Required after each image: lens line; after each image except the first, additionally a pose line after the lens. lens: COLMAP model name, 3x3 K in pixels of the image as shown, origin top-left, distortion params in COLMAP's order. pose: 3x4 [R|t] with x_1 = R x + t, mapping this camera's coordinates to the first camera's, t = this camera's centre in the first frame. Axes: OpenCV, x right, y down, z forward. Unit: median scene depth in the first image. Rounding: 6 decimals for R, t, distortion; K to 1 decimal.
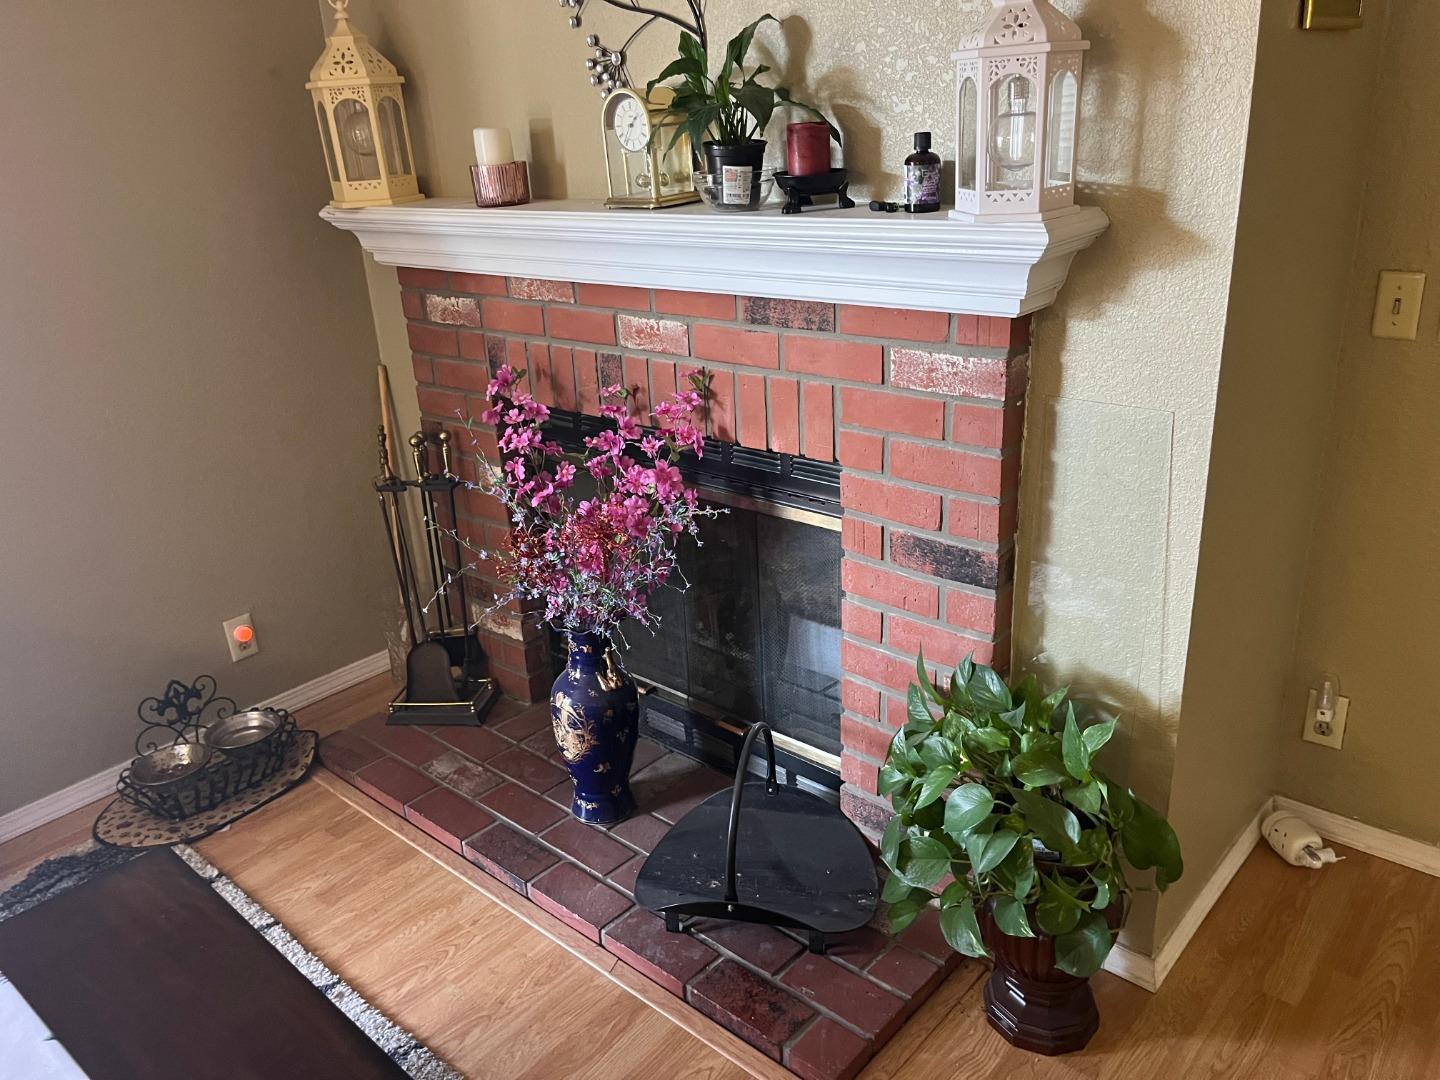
lens RADIAL K [[1107.0, 0, 724.1], [0, 1107.0, 541.9], [0, 0, 1]] dist [0.055077, -0.065123]
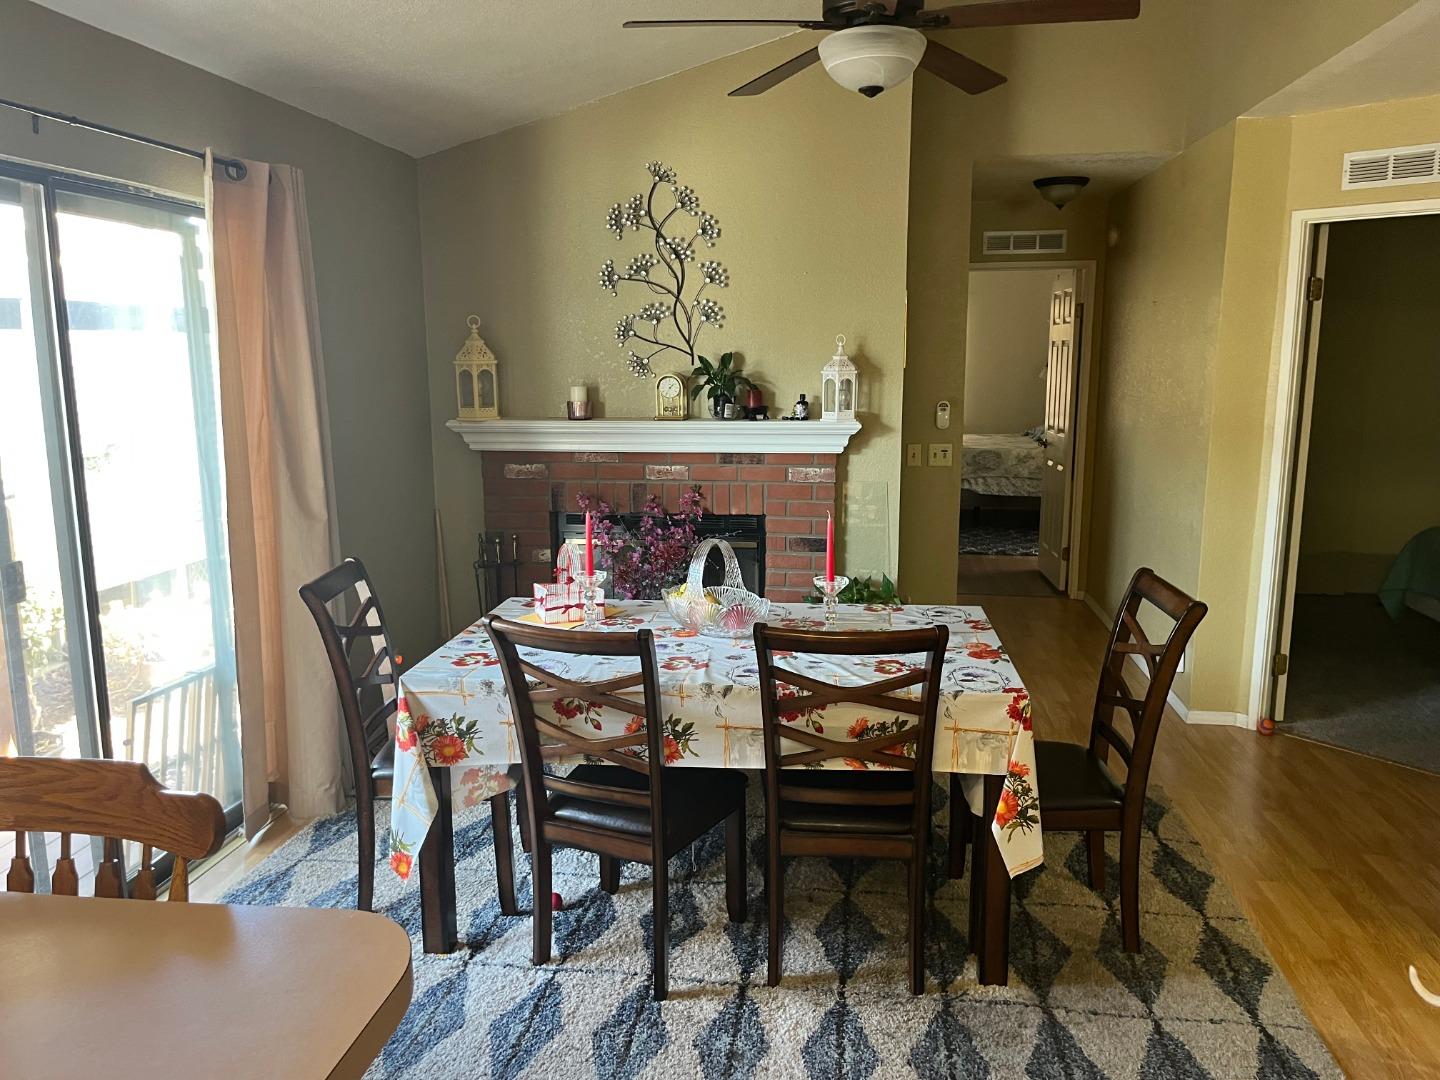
lens RADIAL K [[1107.0, 0, 717.3], [0, 1107.0, 541.6], [0, 0, 1]] dist [0.055077, -0.065123]
pose [[0.835956, -0.042201, 0.547172, -1.457654], [0.161909, 0.971625, -0.172423, 0.431429], [-0.524370, 0.232730, 0.819068, -1.070612]]
